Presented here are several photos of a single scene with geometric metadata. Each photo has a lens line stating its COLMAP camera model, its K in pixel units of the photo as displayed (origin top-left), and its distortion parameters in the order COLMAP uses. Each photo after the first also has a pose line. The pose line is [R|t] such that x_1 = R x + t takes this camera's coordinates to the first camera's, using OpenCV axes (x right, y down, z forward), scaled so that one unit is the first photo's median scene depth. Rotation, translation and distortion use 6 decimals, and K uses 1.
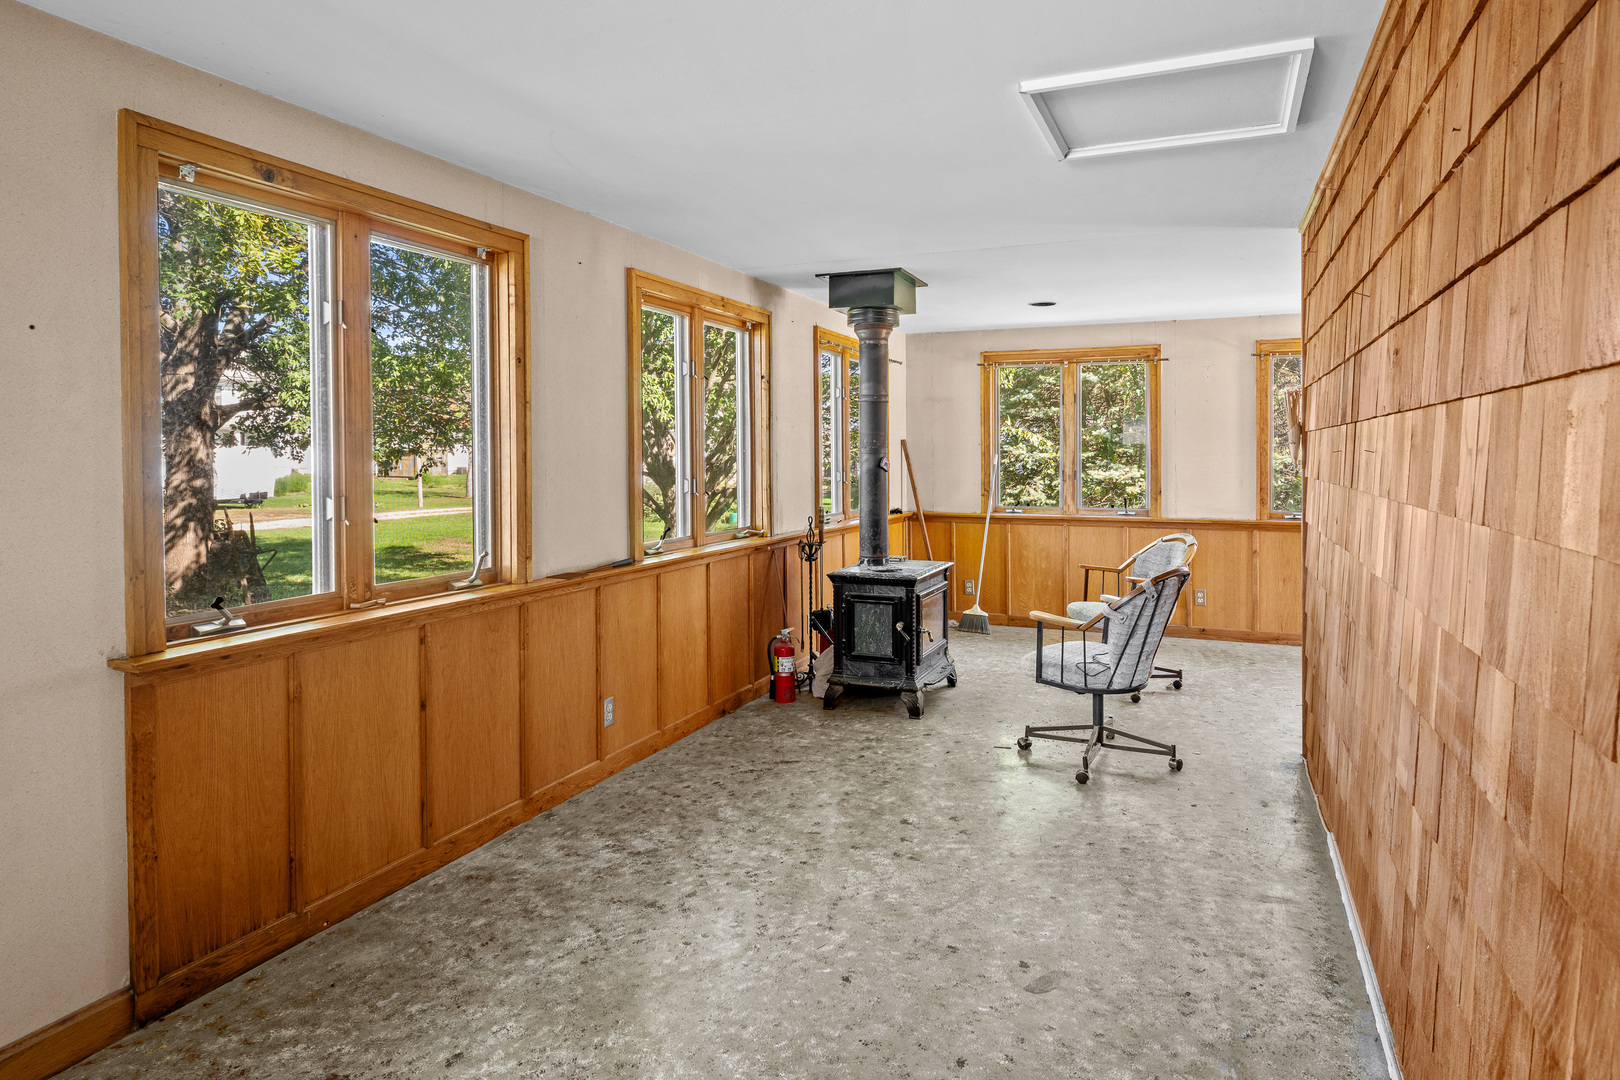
lens RADIAL K [[949.5, 0, 810.0], [0, 949.5, 540.0], [0, 0, 1]] dist [0.001739, 0.000163]
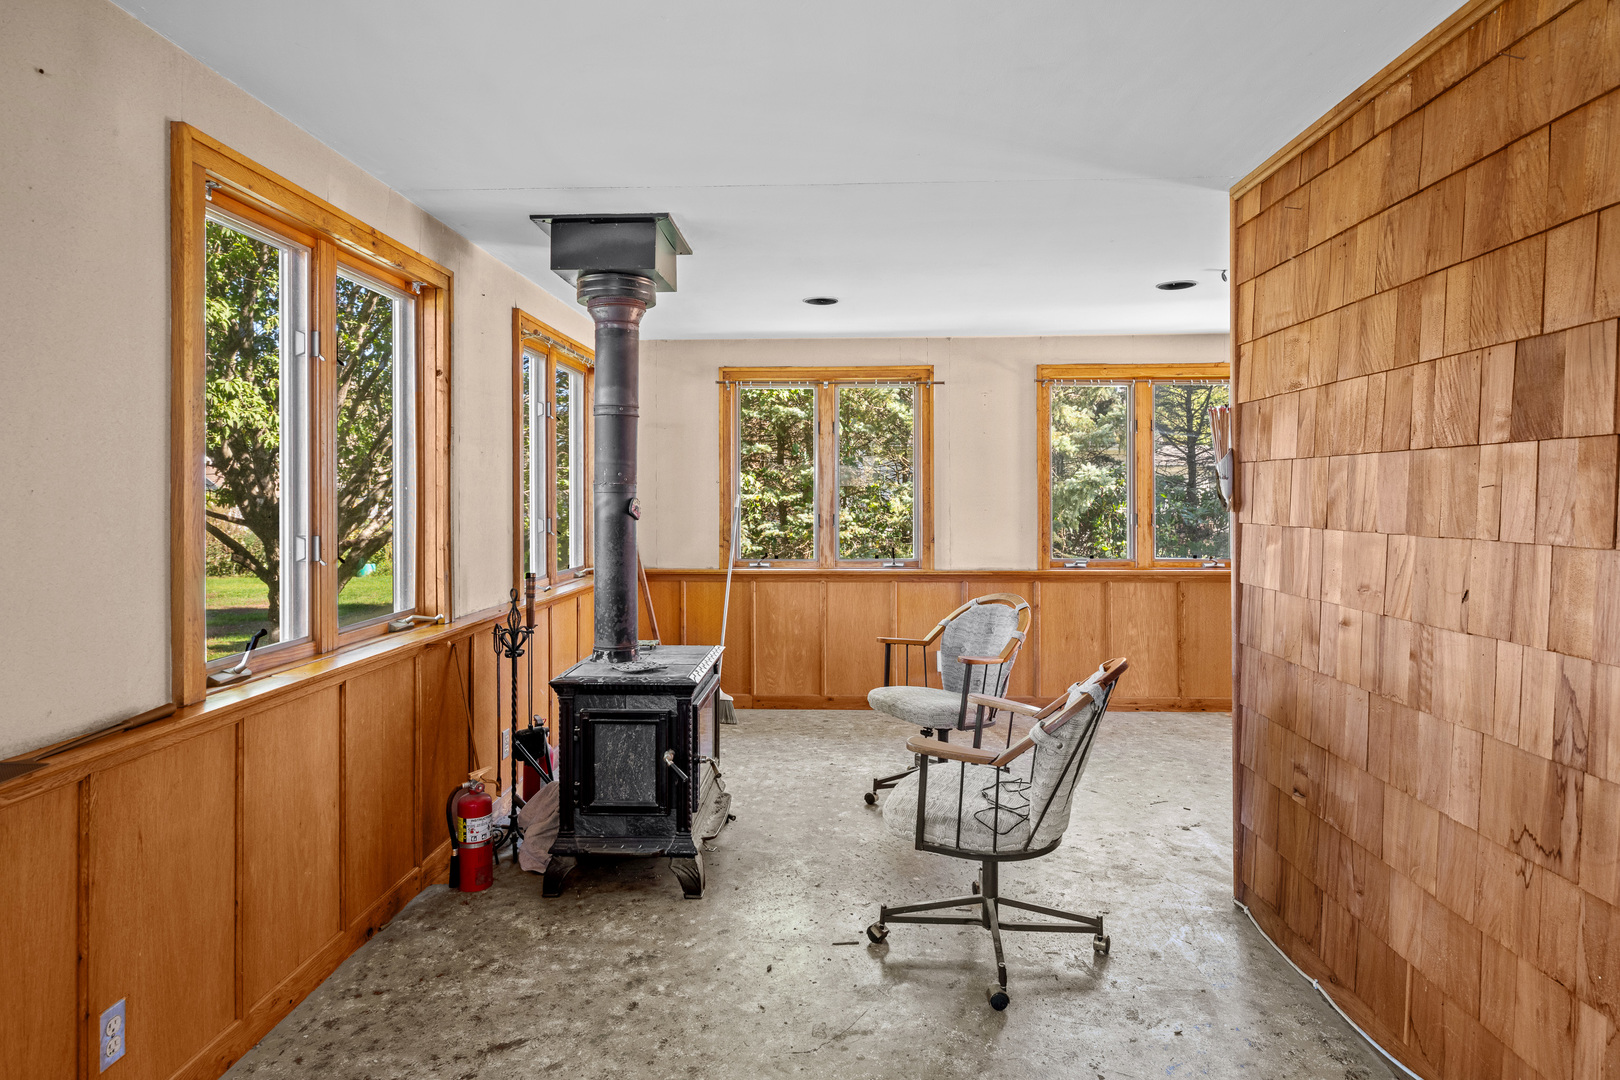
lens RADIAL K [[943.7, 0, 807.2], [0, 943.7, 501.9], [0, 0, 1]] dist [0.000205, -0.001859]
pose [[0.935183, -0.003020, 0.354153, -0.043770], [0.032895, 0.996382, -0.078366, -0.028599], [-0.352635, 0.084936, 0.931898, 0.340920]]
